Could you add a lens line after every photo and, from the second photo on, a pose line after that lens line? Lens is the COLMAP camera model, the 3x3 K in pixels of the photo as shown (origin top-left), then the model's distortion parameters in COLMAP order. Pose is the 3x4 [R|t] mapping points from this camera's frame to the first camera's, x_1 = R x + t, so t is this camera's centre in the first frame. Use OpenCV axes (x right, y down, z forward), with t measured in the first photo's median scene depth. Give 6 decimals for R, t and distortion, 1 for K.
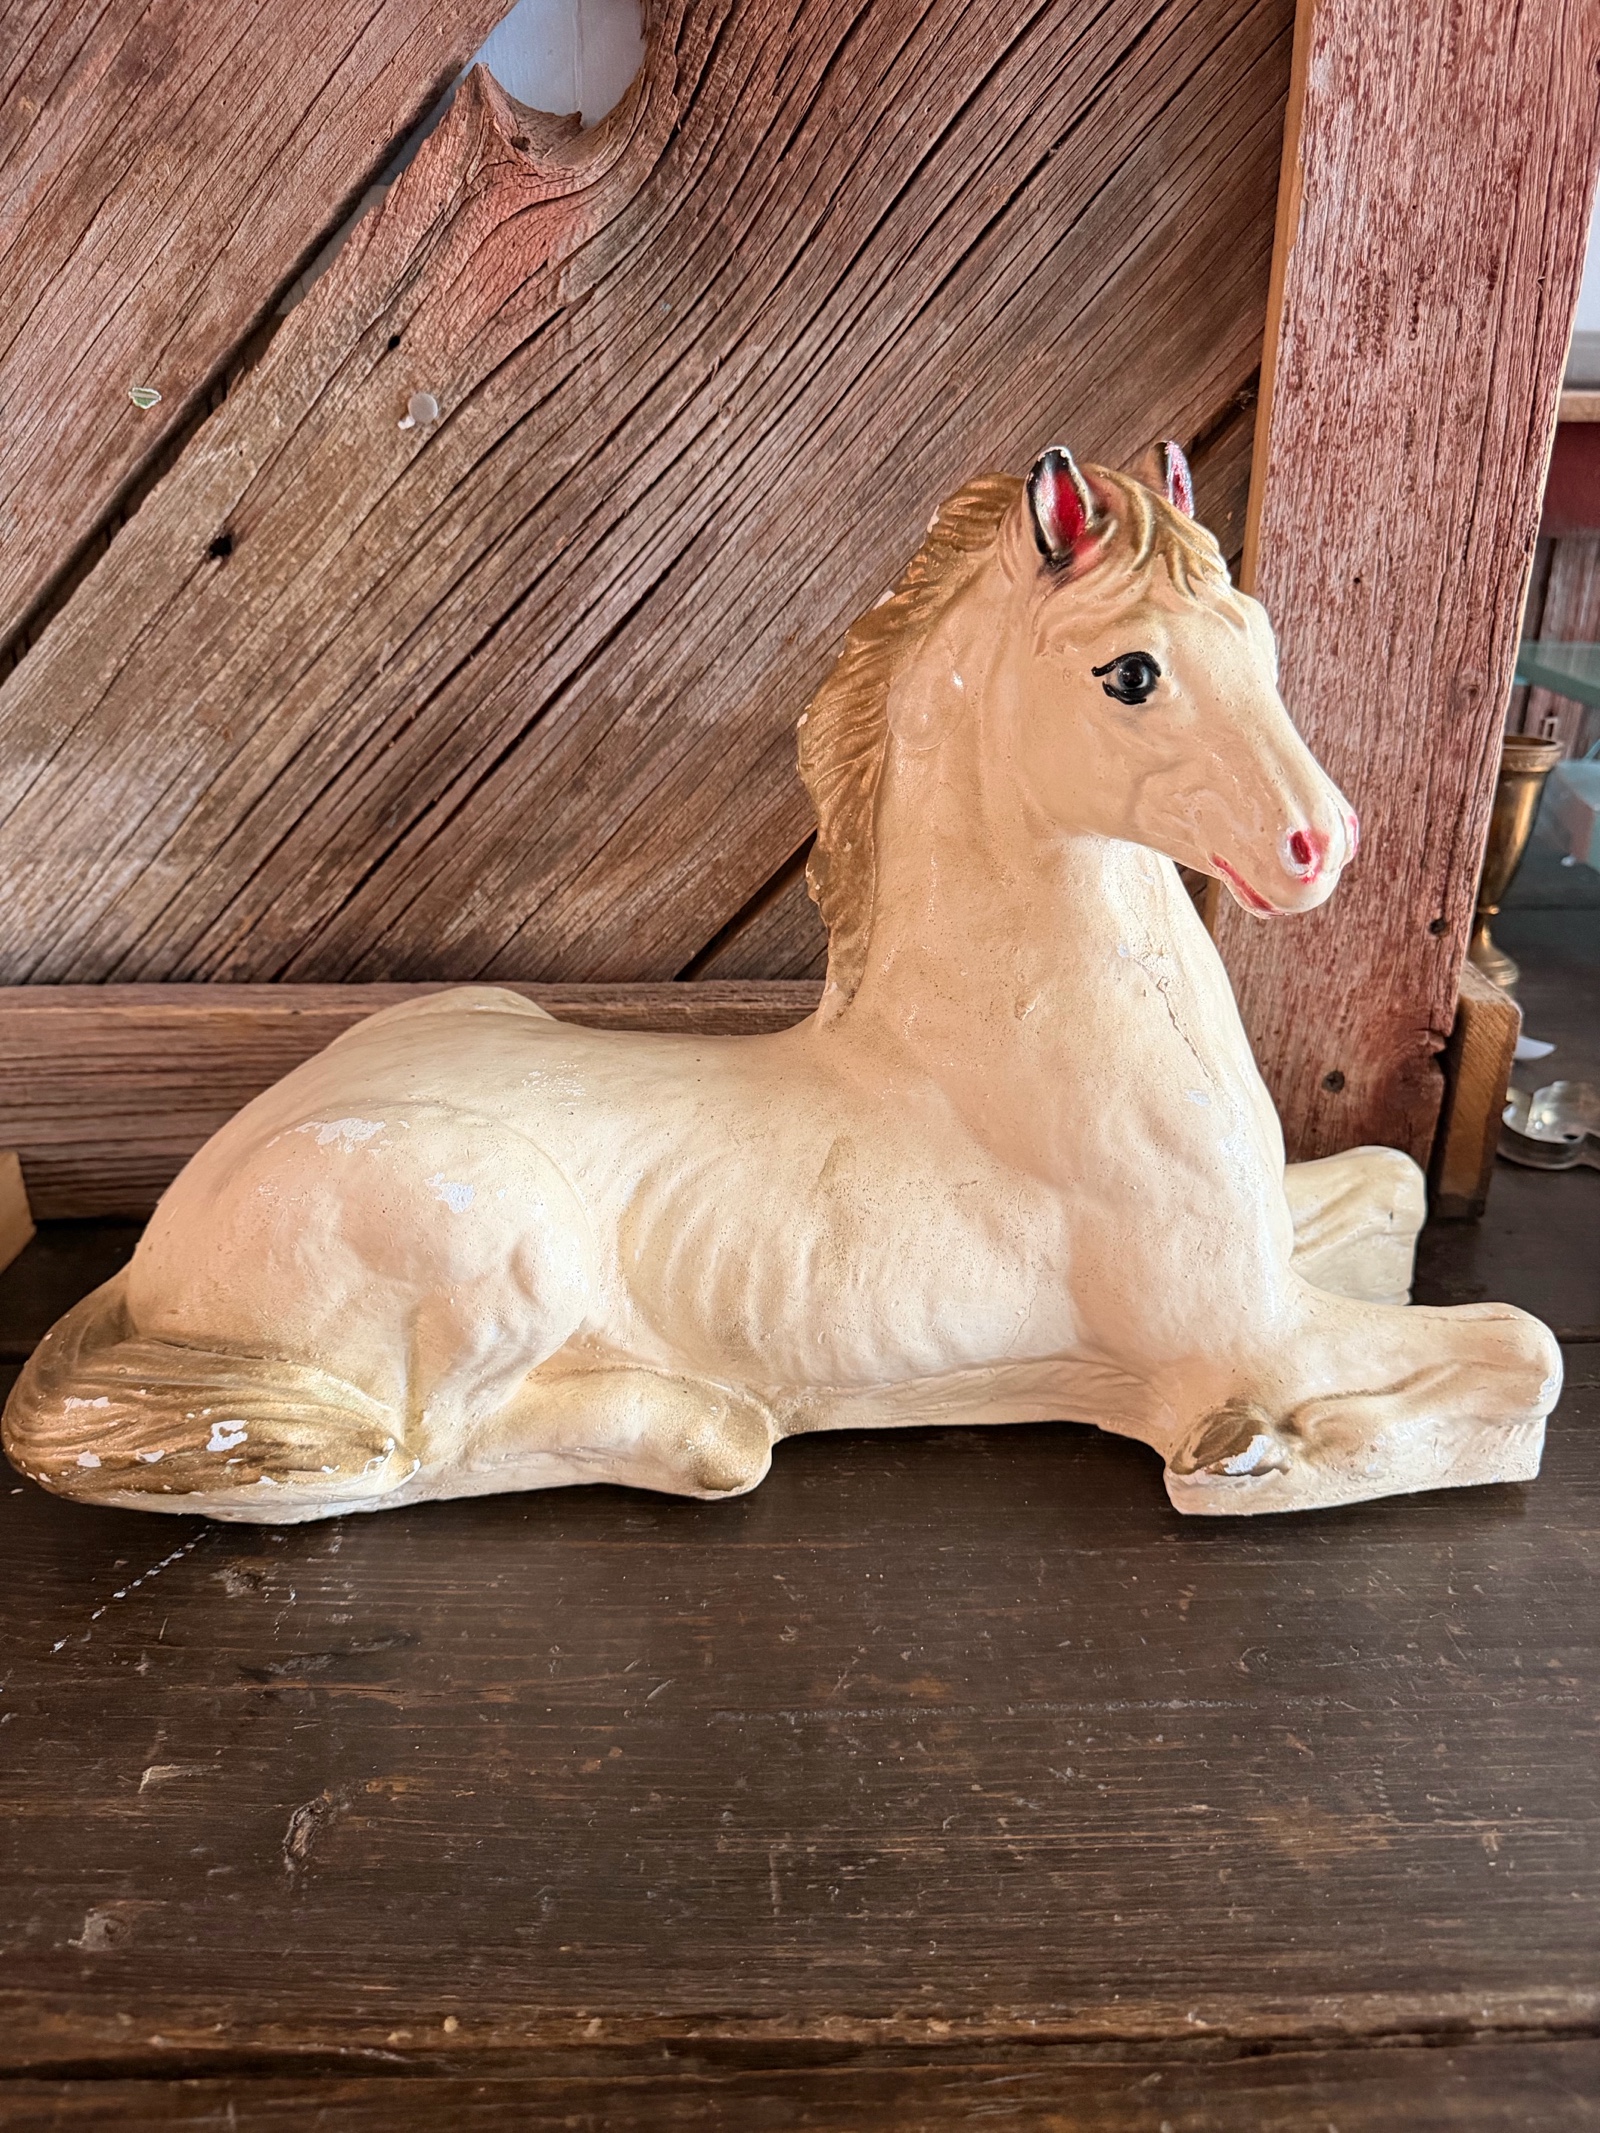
lens RADIAL K [[1710.7, 0, 803.0], [0, 1710.7, 1104.6], [0, 0, 1]] dist [-0.005020, -0.020912]
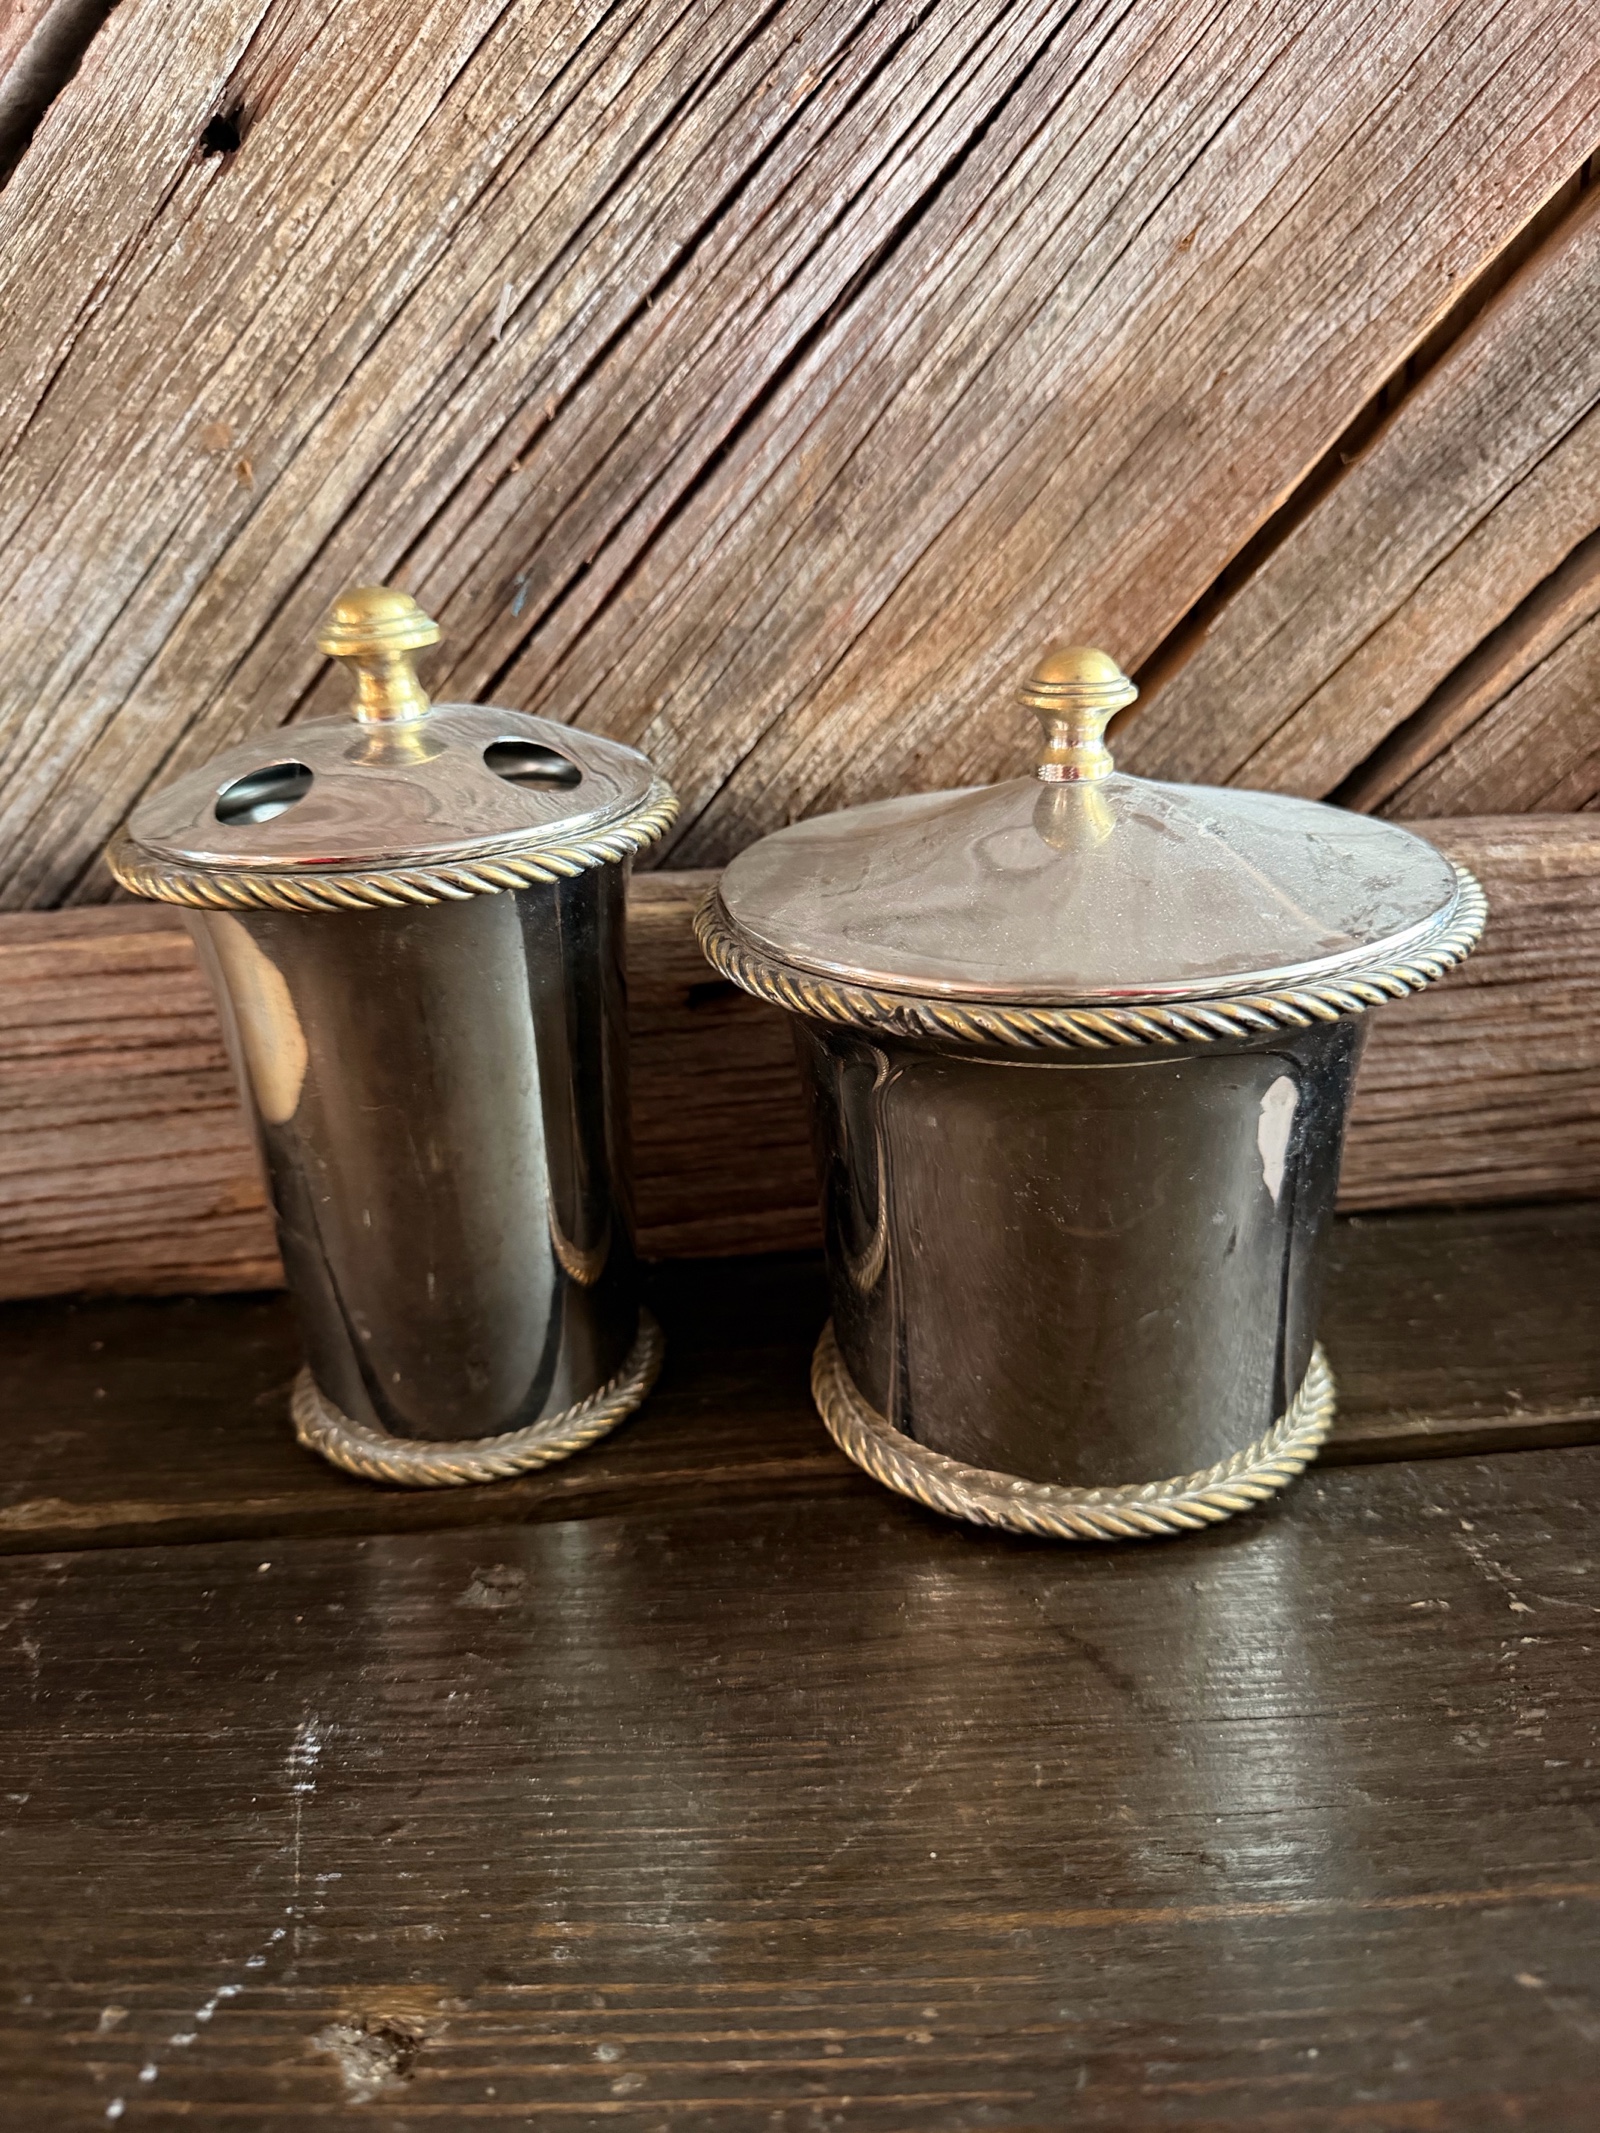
lens RADIAL K [[1710.7, 0, 783.4], [0, 1710.7, 1069.1], [0, 0, 1]] dist [-0.005020, -0.020912]
pose [[0.998338, -0.057240, -0.006684, -0.164930], [0.056832, 0.997112, -0.050386, 0.035553], [0.009549, 0.049922, 0.998707, 0.439301]]
